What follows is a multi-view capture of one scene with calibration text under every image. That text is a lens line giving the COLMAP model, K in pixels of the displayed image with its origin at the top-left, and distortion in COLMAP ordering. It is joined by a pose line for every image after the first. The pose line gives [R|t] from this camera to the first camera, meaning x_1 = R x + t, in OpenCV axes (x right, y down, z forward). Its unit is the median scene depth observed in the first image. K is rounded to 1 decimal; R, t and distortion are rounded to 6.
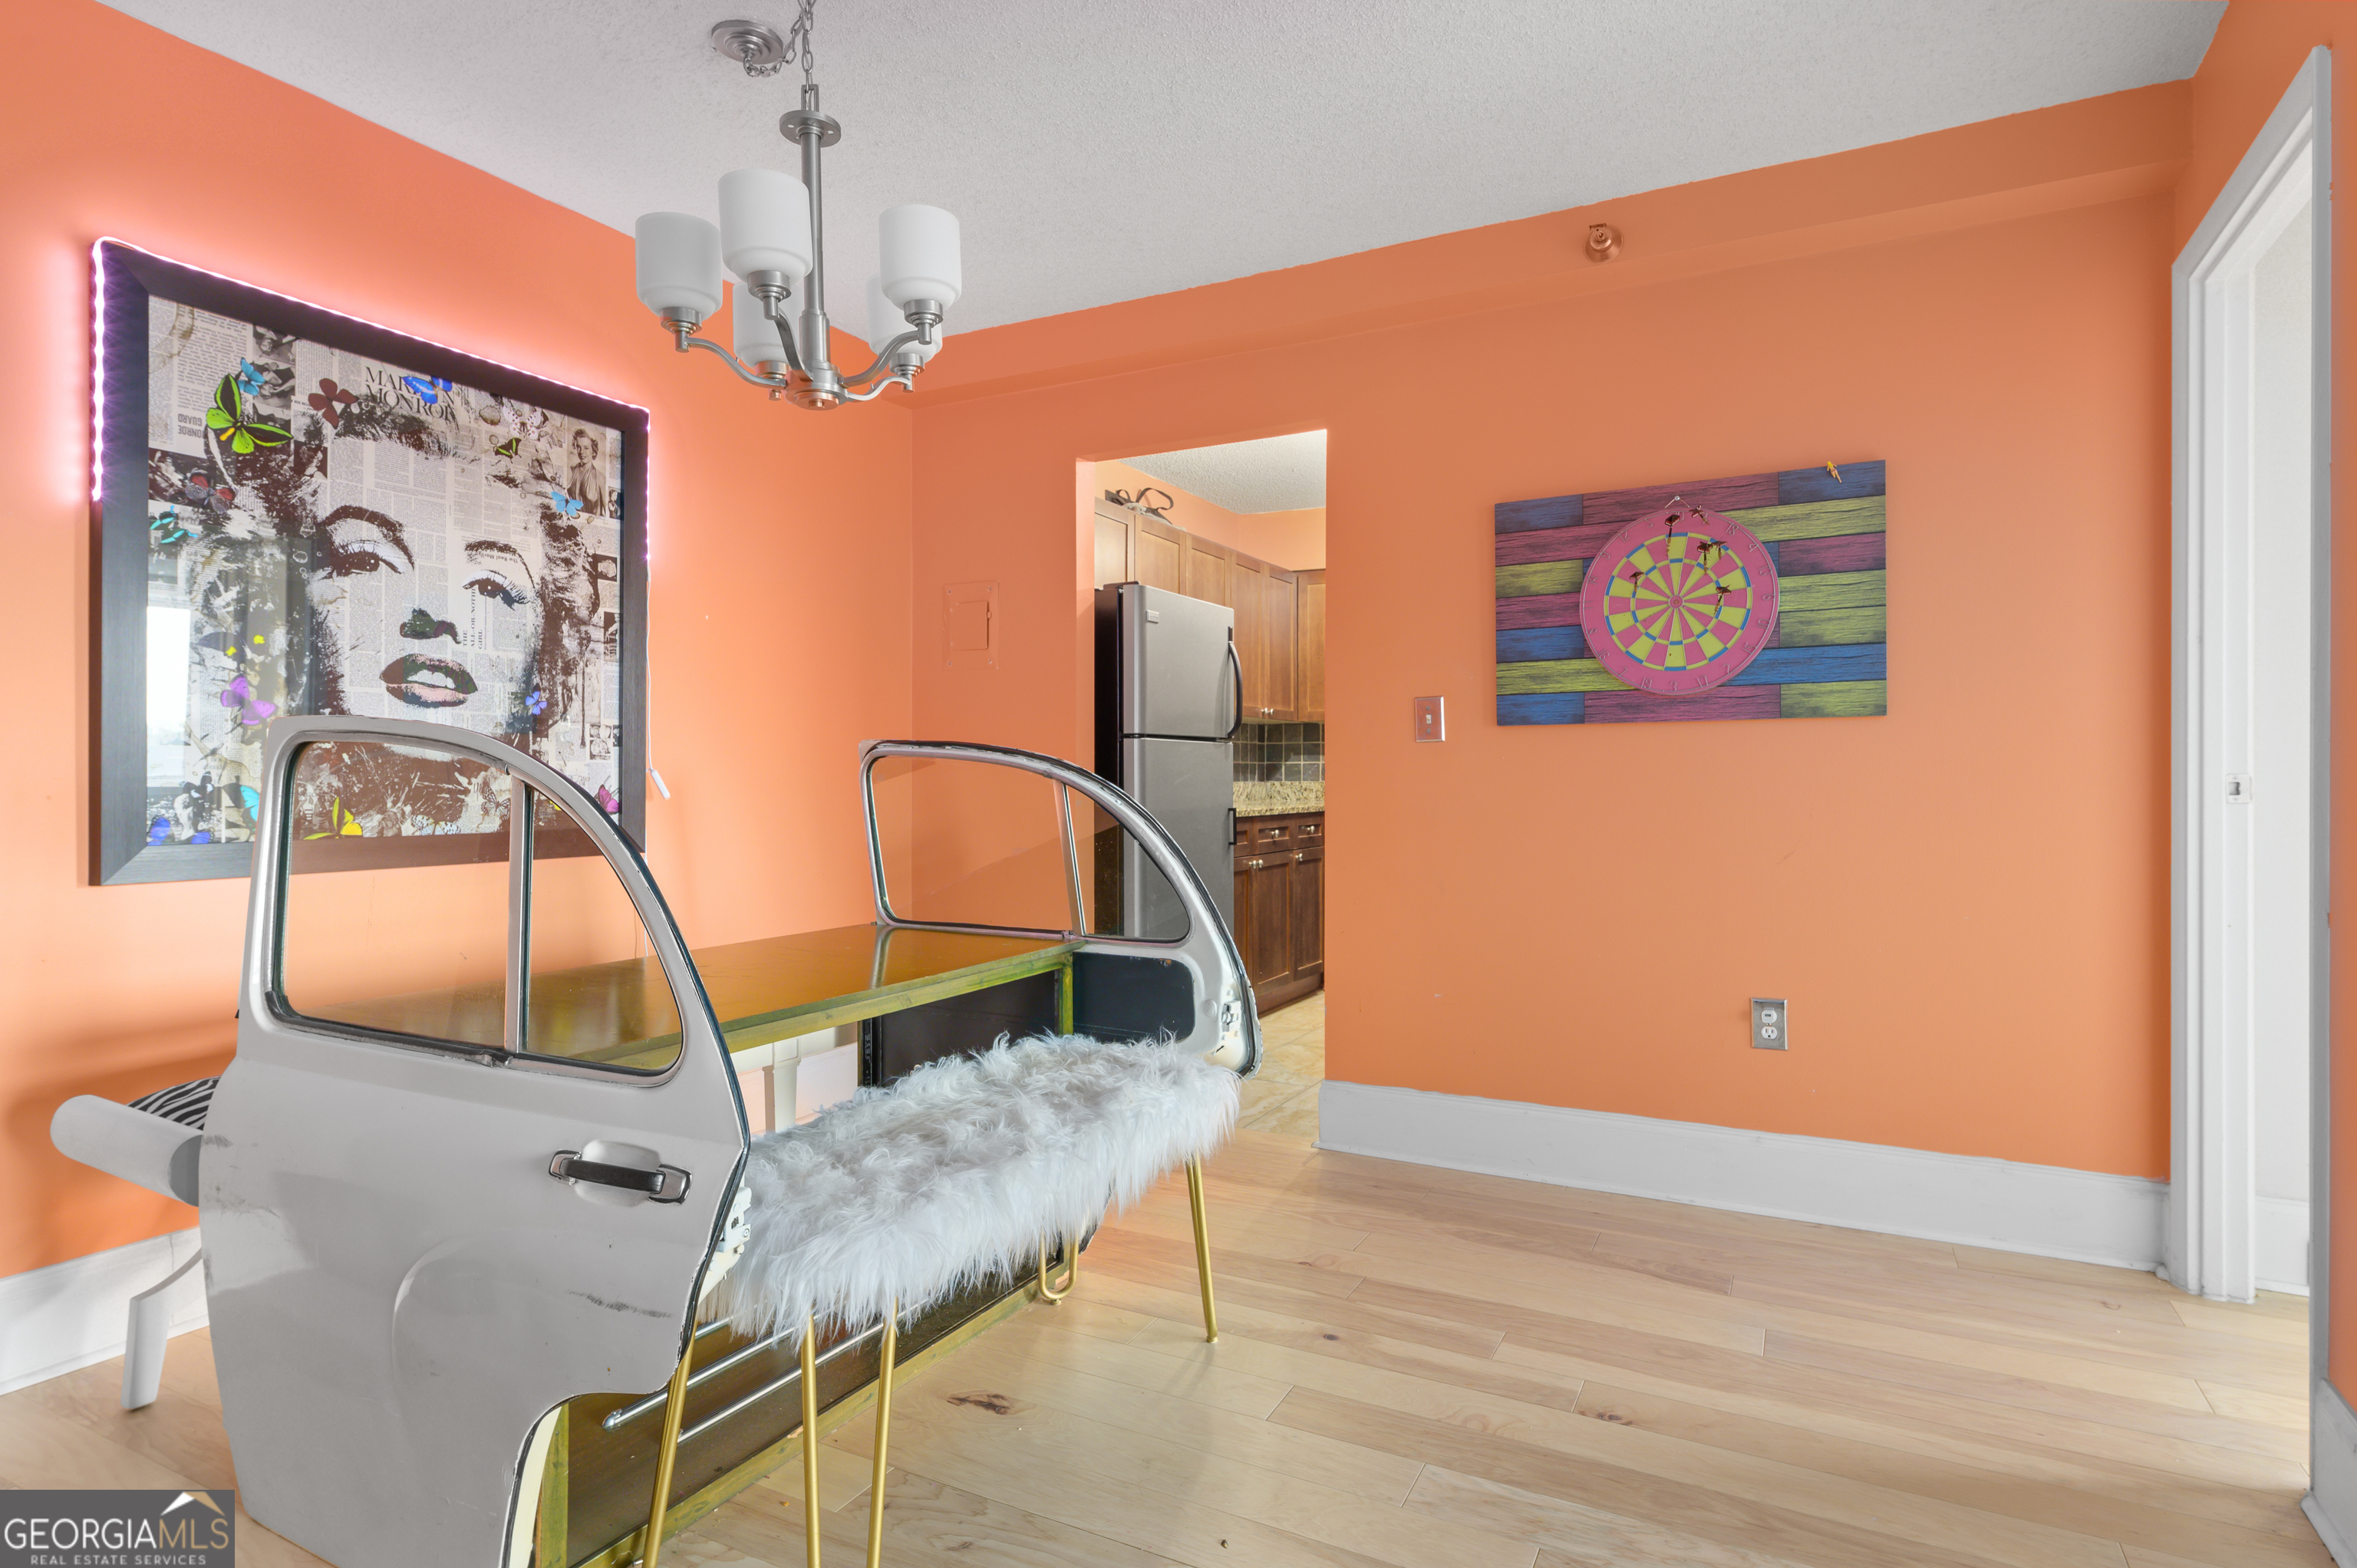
lens RADIAL K [[1209.5, 0, 1178.5], [0, 1209.5, 784.0], [0, 0, 1]] dist [-0.001232, -0.001084]
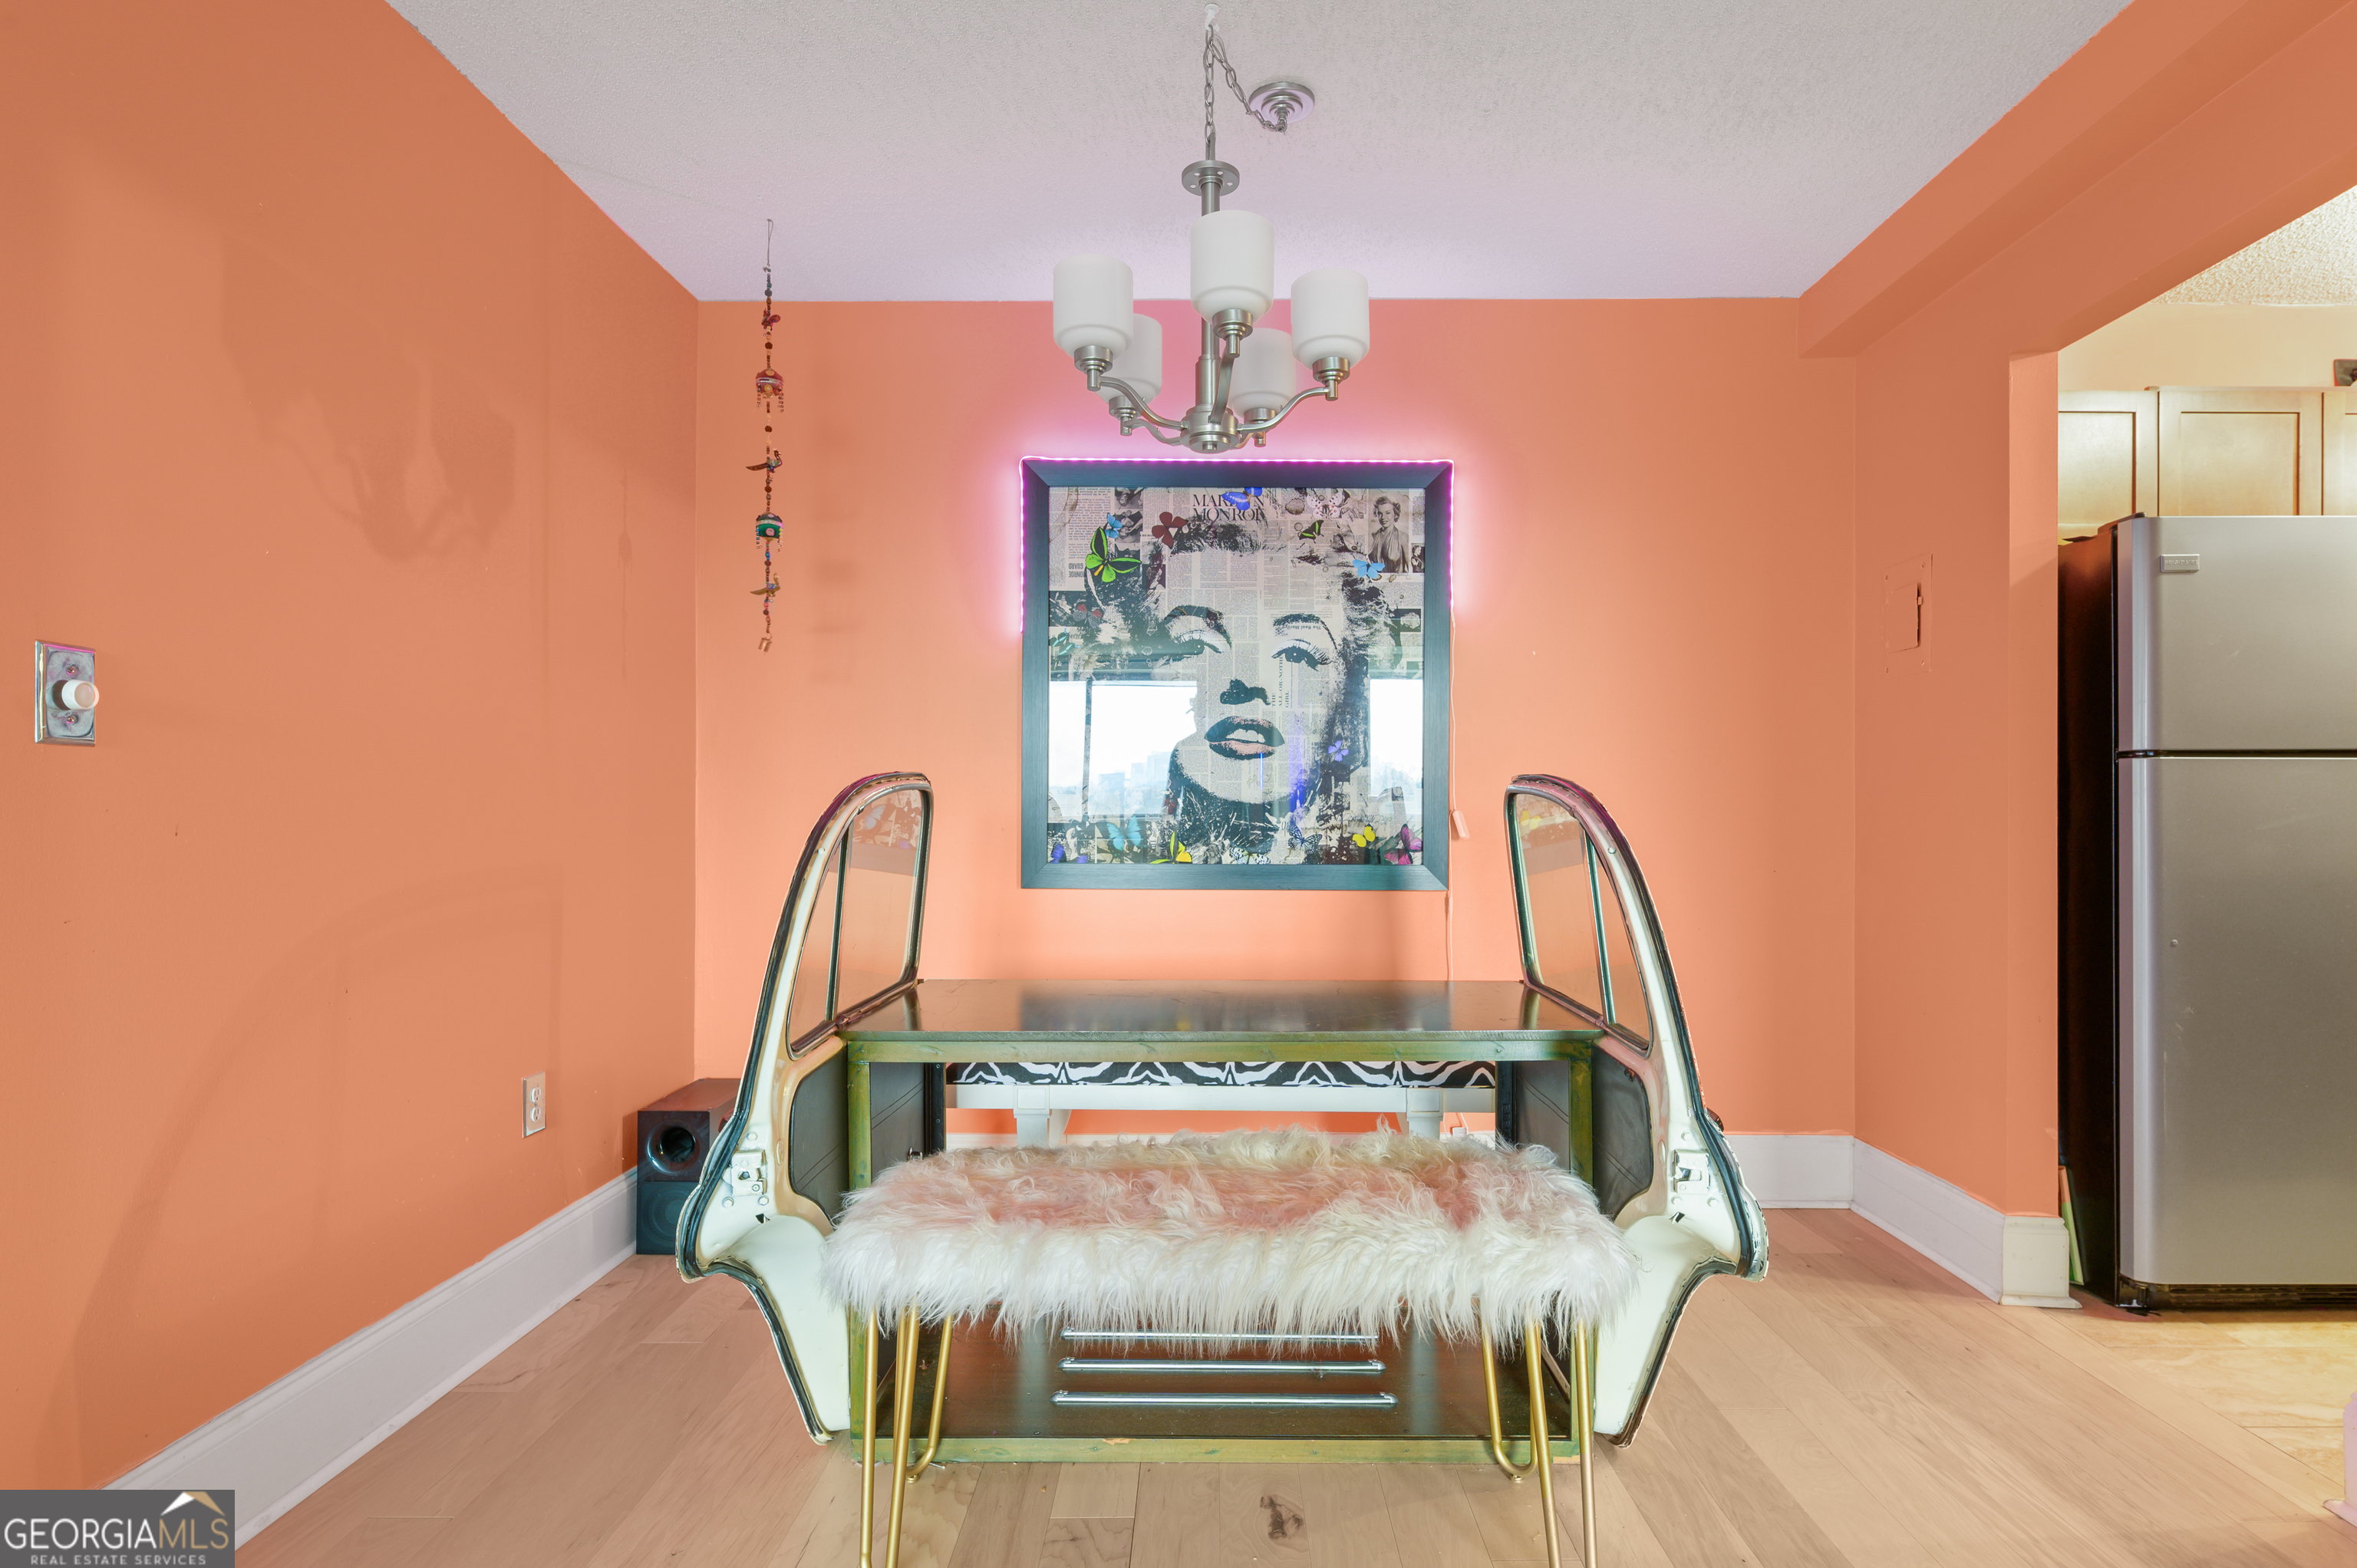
lens RADIAL K [[1218.5, 0, 1180.0], [0, 1218.5, 810.5], [0, 0, 1]] dist [0.003990, 0.000398]
pose [[0.473940, -0.004760, -0.880544, 0.425629], [-0.007681, 0.999925, -0.009540, 0.000315], [0.880523, 0.011285, 0.473868, 0.359598]]
